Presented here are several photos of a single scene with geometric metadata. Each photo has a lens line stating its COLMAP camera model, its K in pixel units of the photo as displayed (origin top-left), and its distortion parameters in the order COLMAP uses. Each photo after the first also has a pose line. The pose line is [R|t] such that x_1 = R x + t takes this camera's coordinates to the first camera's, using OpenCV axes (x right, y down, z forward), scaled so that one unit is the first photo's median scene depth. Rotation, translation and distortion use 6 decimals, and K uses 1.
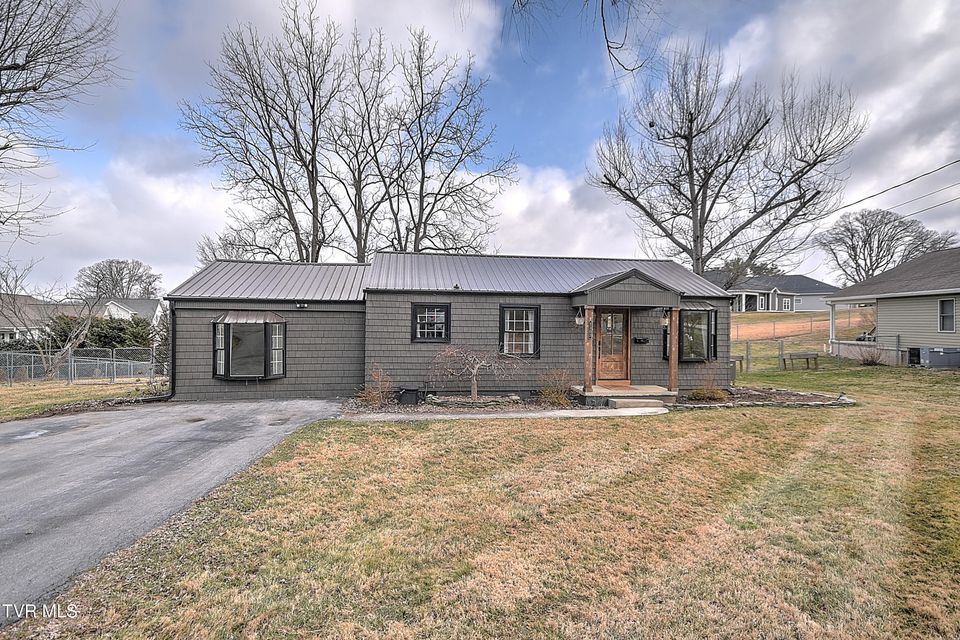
lens RADIAL K [[507.1, 0, 484.6], [0, 507.1, 320.7], [0, 0, 1]] dist [0.028668, 0.000703]
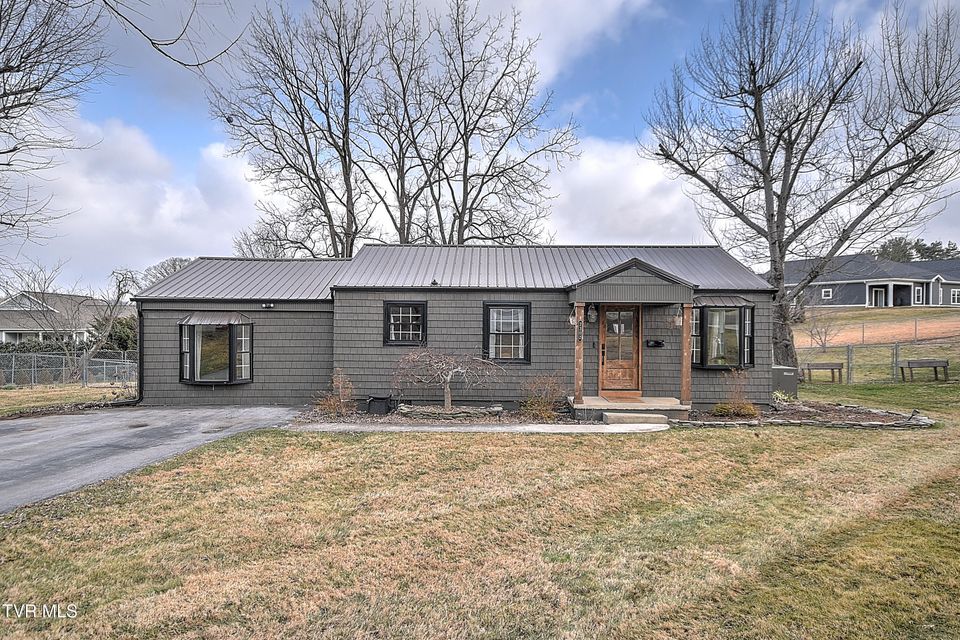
lens RADIAL K [[588.7, 0, 485.4], [0, 588.7, 320.7], [0, 0, 1]] dist [0.024008, 0.015468]
pose [[0.987378, -0.004764, -0.158309, 0.192415], [0.004992, 0.999987, 0.001041, -0.001070], [0.158302, -0.001818, 0.987389, -0.000510]]
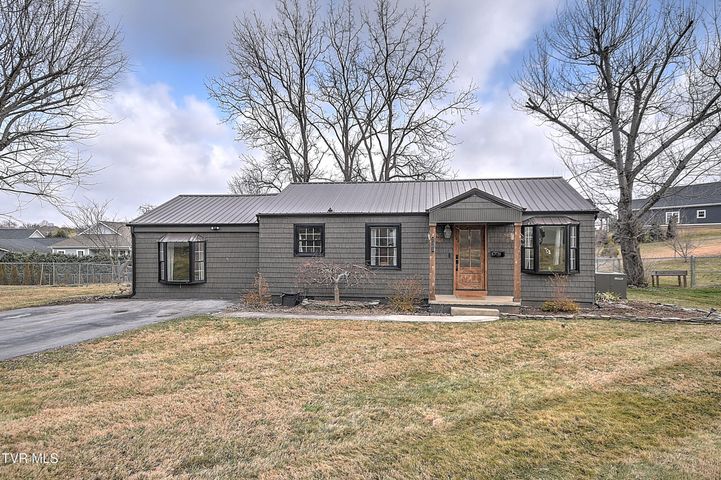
lens RADIAL K [[442.2, 0, 364.5], [0, 442.2, 240.5], [0, 0, 1]] dist [0.024008, 0.015468]
pose [[0.954937, -0.011716, -0.296577, 0.327744], [0.012932, 0.999914, 0.002137, 0.004322], [0.296527, -0.005876, 0.955007, 0.023641]]
